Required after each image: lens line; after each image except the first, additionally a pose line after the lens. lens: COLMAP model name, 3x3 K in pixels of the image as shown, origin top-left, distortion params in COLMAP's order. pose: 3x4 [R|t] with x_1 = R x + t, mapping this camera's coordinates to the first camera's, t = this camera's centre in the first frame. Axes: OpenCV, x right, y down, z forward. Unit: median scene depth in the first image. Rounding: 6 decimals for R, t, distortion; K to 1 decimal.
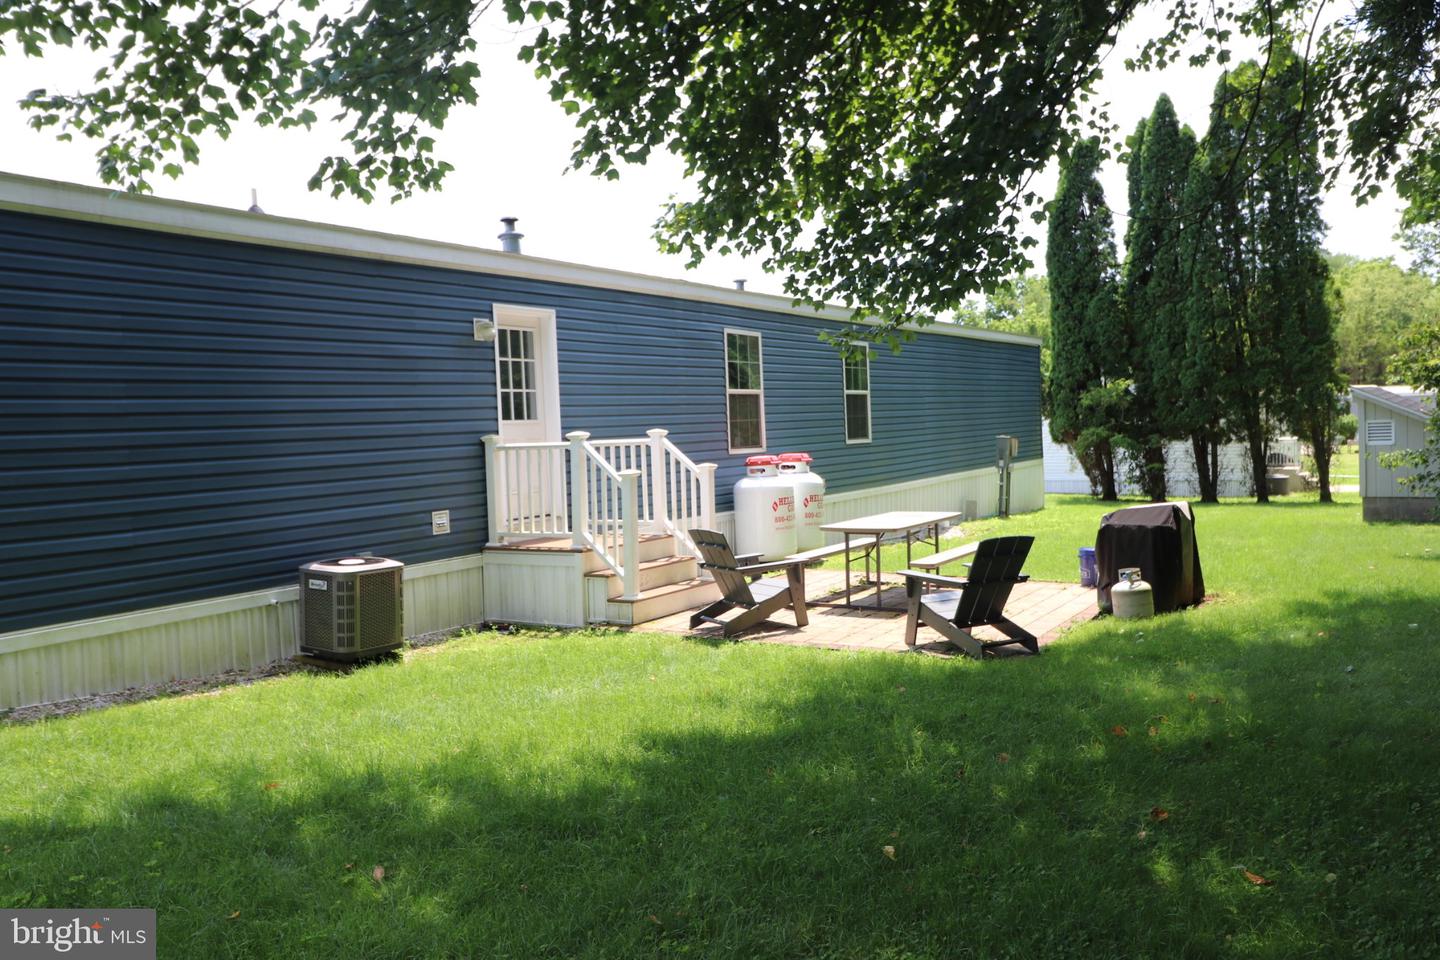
lens RADIAL K [[1154.7, 0, 712.5], [0, 1154.7, 471.5], [0, 0, 1]] dist [0.011794, -0.017042]
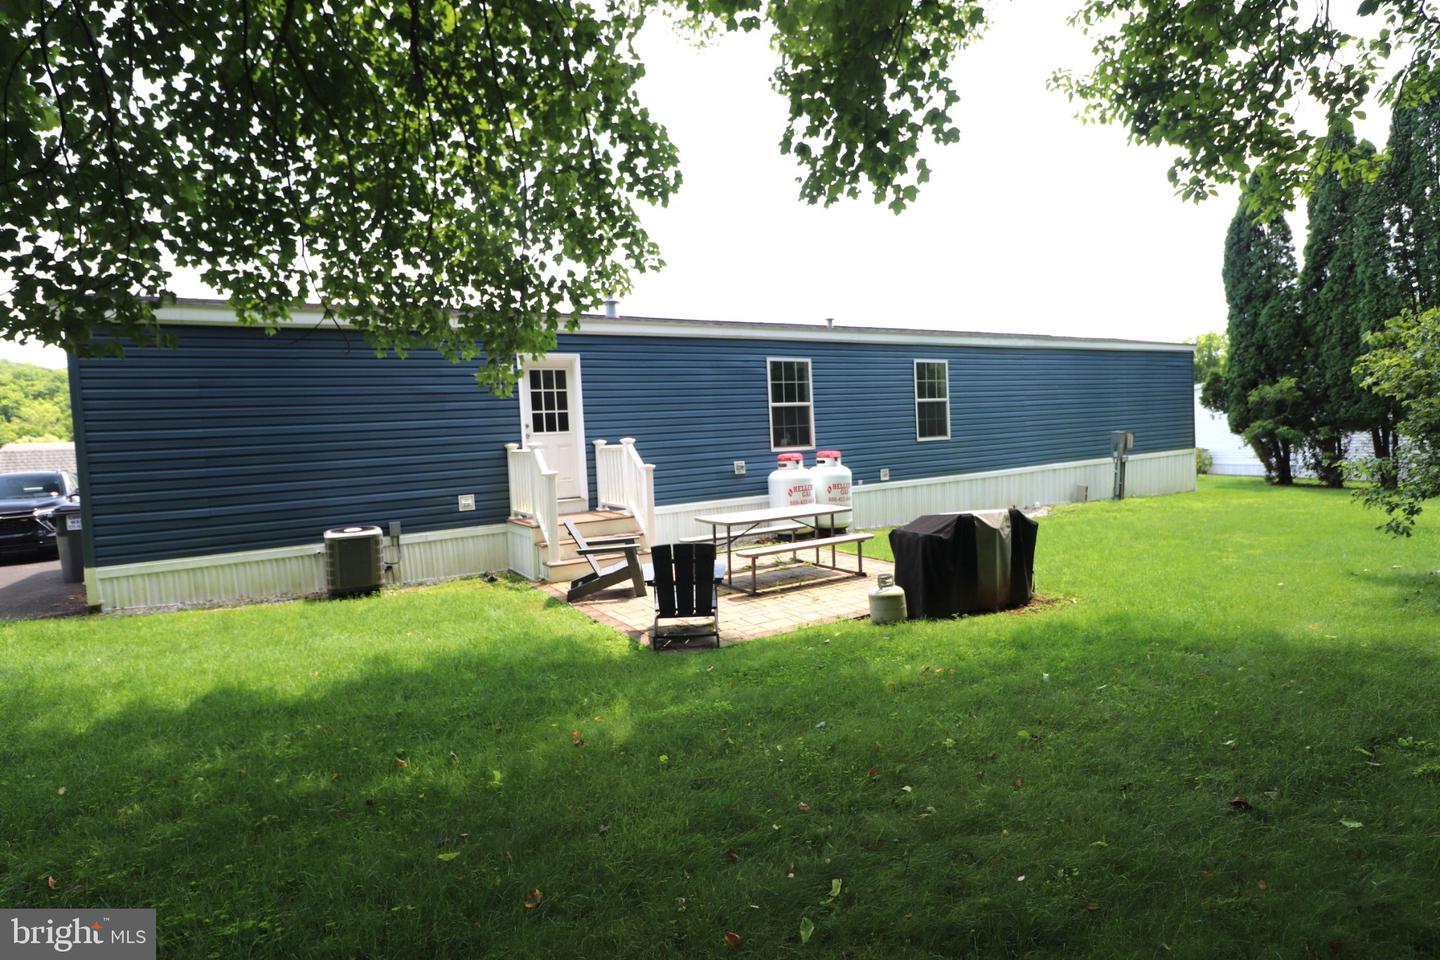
lens RADIAL K [[729.7, 0, 708.3], [0, 729.7, 474.9], [0, 0, 1]] dist [0.001816, -0.011966]
pose [[0.889771, 0.021404, -0.455904, 0.267091], [-0.003603, 0.999198, 0.039879, -0.017278], [0.456392, -0.033841, 0.889135, 0.169082]]
